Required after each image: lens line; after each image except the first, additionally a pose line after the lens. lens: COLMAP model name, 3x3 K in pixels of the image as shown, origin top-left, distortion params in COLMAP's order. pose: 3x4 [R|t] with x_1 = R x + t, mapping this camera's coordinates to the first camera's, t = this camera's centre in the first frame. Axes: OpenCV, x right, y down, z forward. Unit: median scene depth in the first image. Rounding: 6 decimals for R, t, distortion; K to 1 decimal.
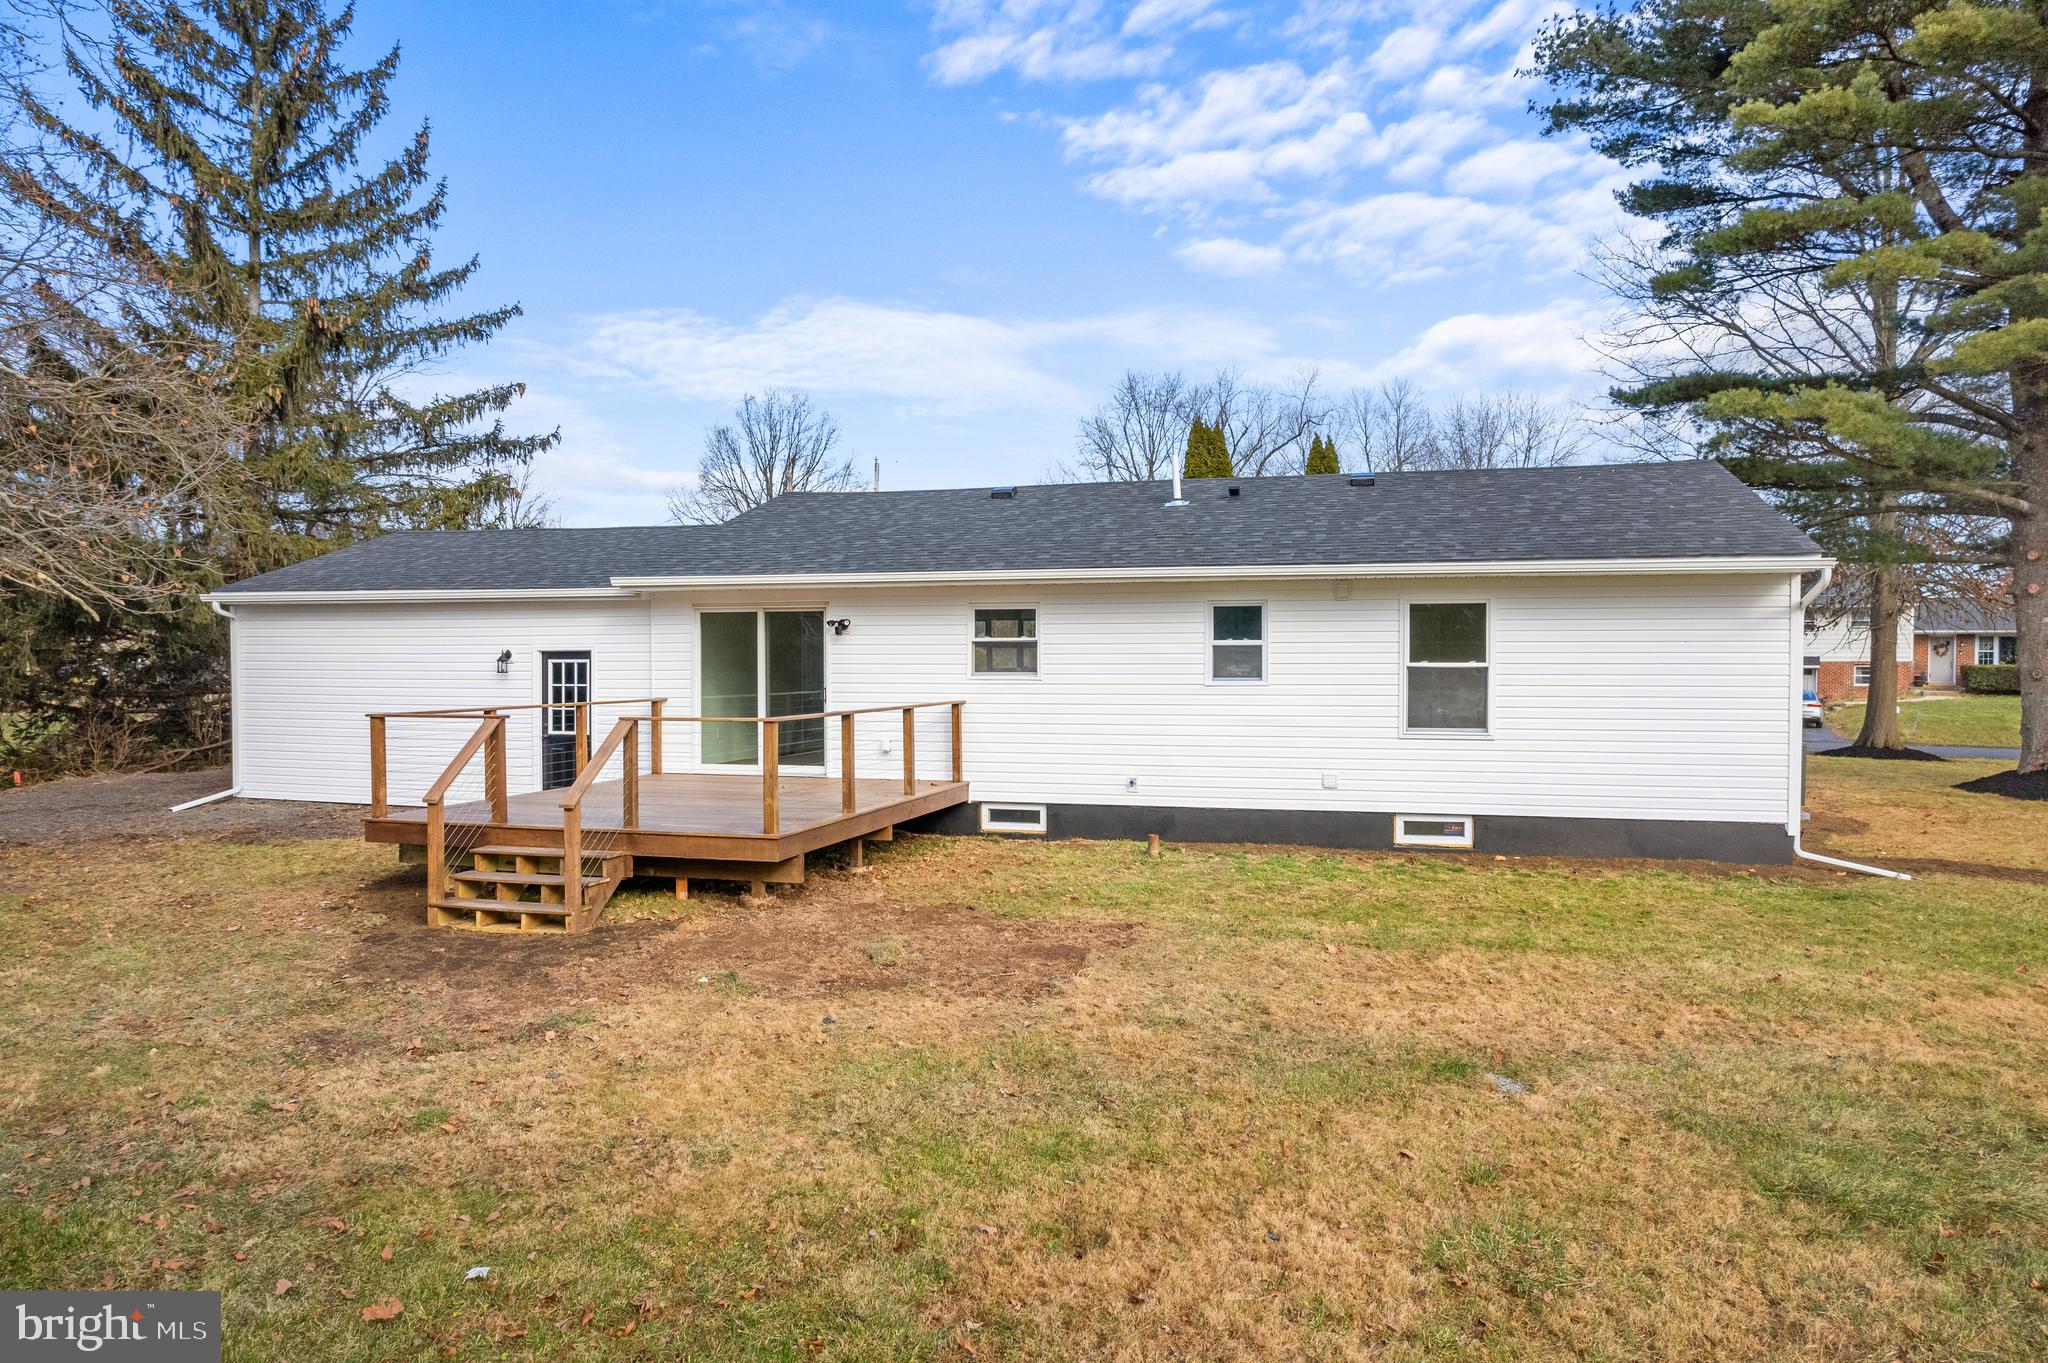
lens RADIAL K [[1333.3, 0, 1028.8], [0, 1333.3, 701.4], [0, 0, 1]] dist [-0.049442, 0.000192]
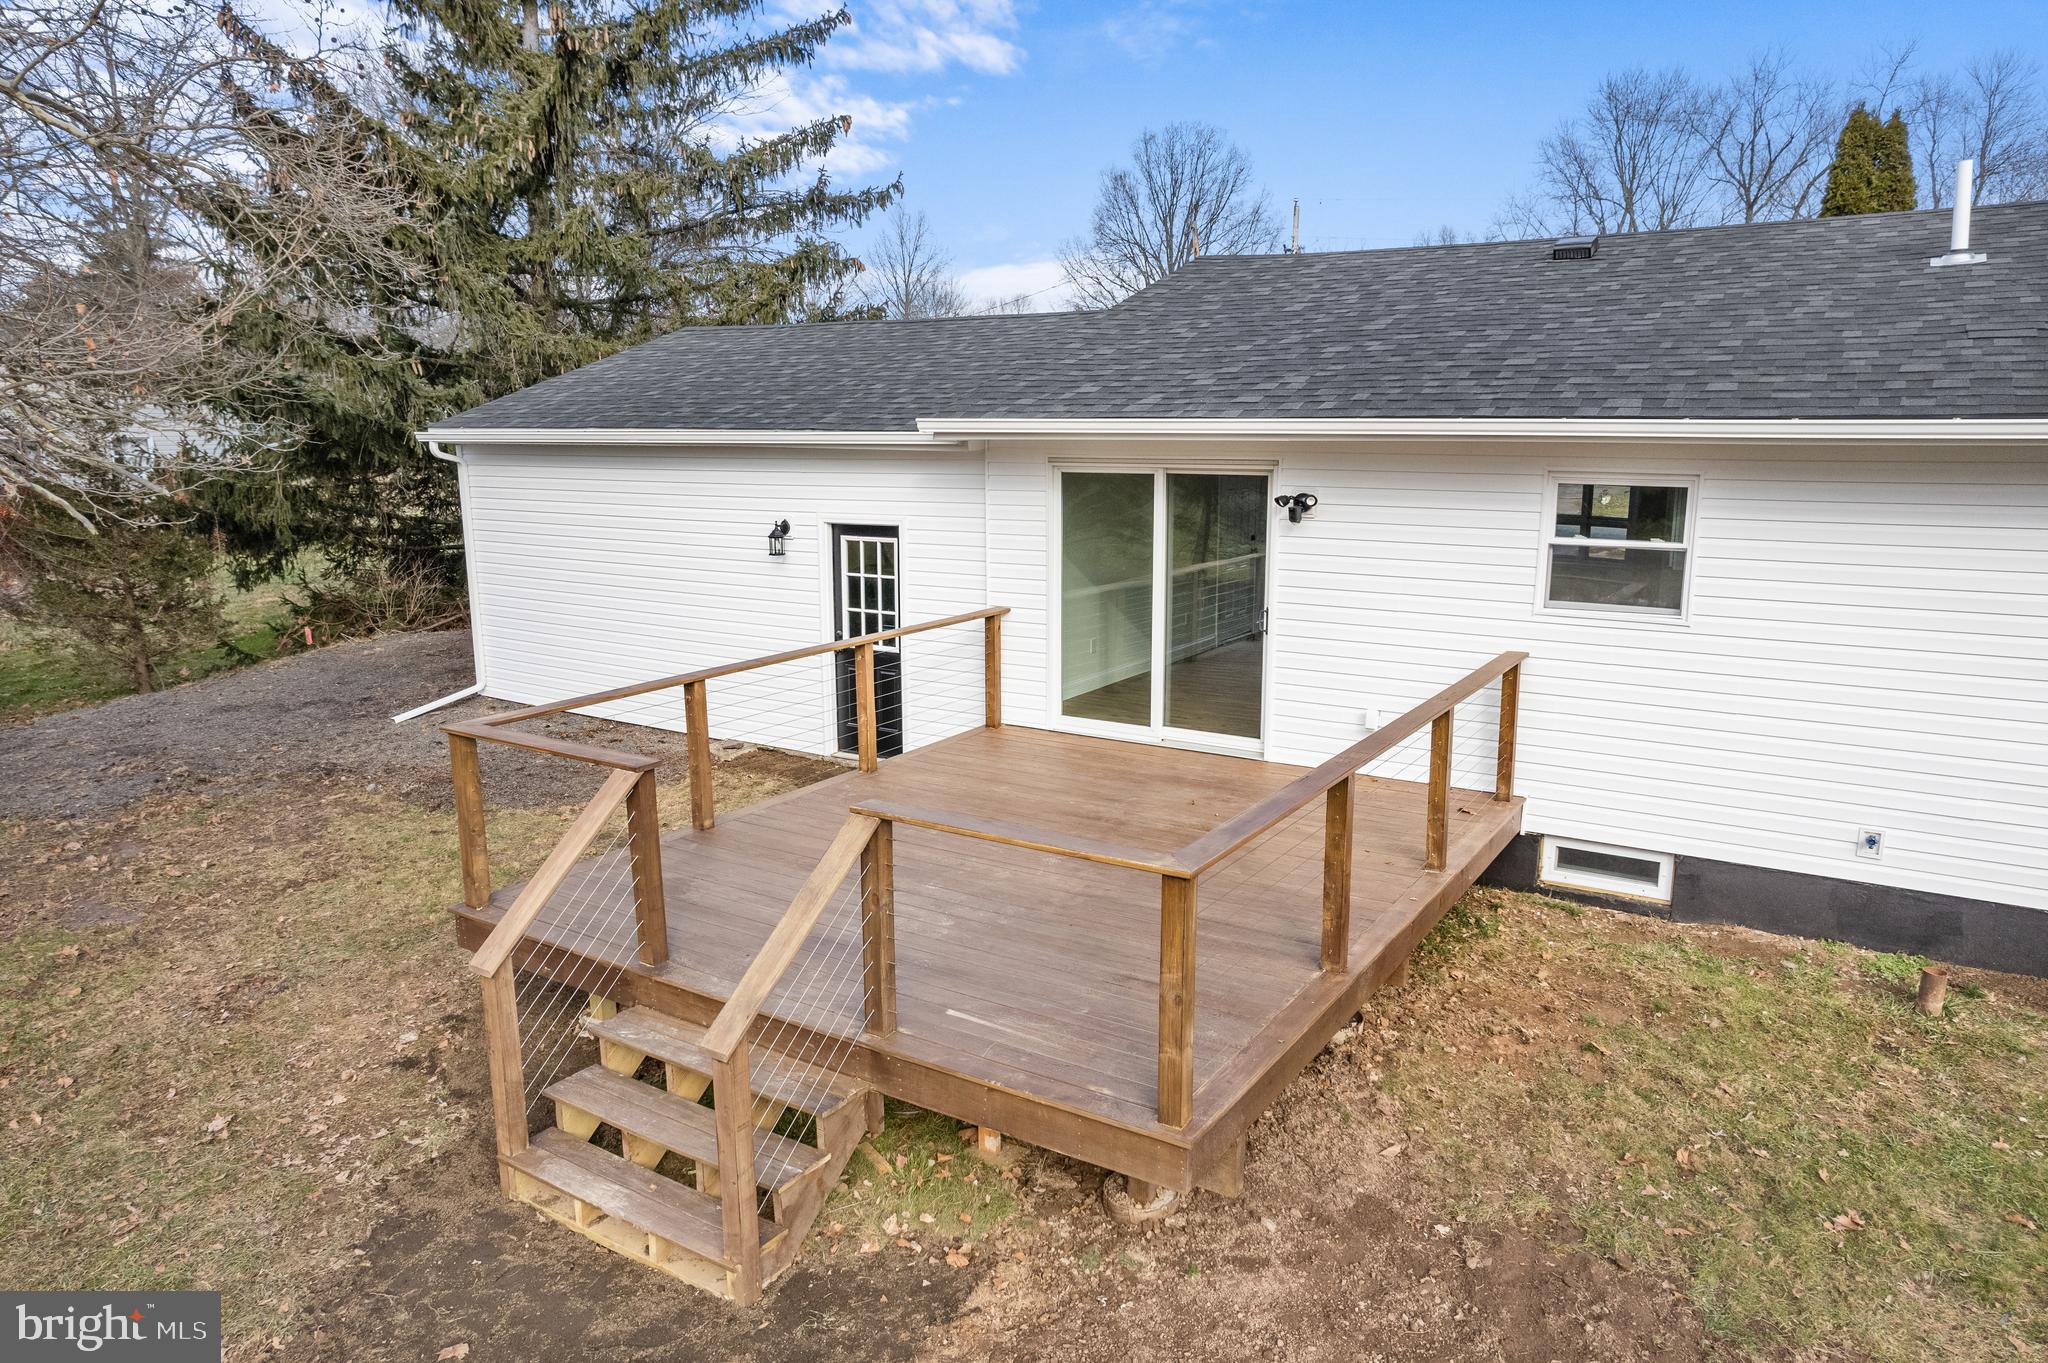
lens RADIAL K [[1333.3, 0, 1028.8], [0, 1333.3, 701.4], [0, 0, 1]] dist [-0.049442, 0.000192]
pose [[0.957357, 0.053295, -0.283950, -0.073165], [-0.001681, 0.983849, 0.178993, -0.064200], [0.288903, -0.170882, 0.941984, 0.356949]]
